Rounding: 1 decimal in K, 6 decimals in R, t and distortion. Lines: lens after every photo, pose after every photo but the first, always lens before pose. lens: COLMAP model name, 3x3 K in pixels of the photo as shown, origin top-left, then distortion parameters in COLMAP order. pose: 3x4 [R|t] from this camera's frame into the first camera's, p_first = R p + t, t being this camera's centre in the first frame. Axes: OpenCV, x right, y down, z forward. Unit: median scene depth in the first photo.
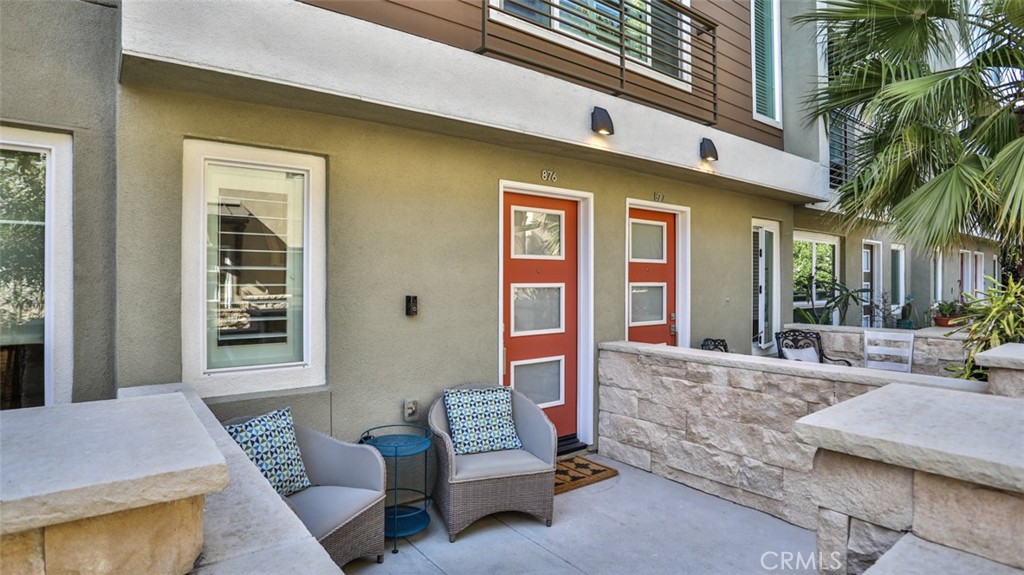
lens RADIAL K [[531.9, 0, 516.6], [0, 531.9, 280.5], [0, 0, 1]] dist [-0.066204, 0.000901]
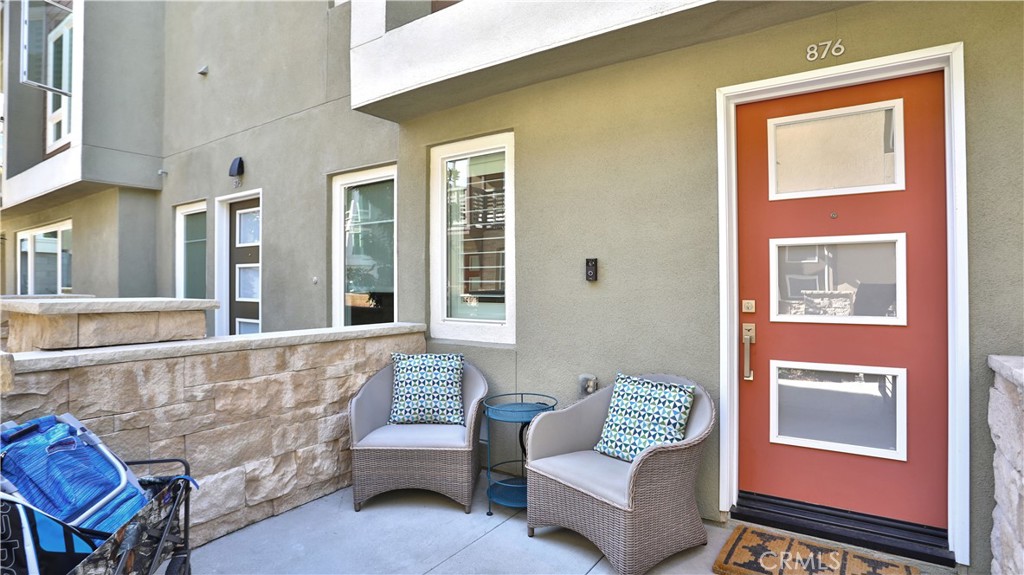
lens RADIAL K [[531.9, 0, 516.6], [0, 531.9, 280.5], [0, 0, 1]] dist [-0.066204, 0.000901]
pose [[0.303438, -0.002816, -0.952847, 0.606362], [0.011629, 0.999932, 0.000748, 0.063320], [0.952780, -0.011308, 0.303450, 0.619196]]
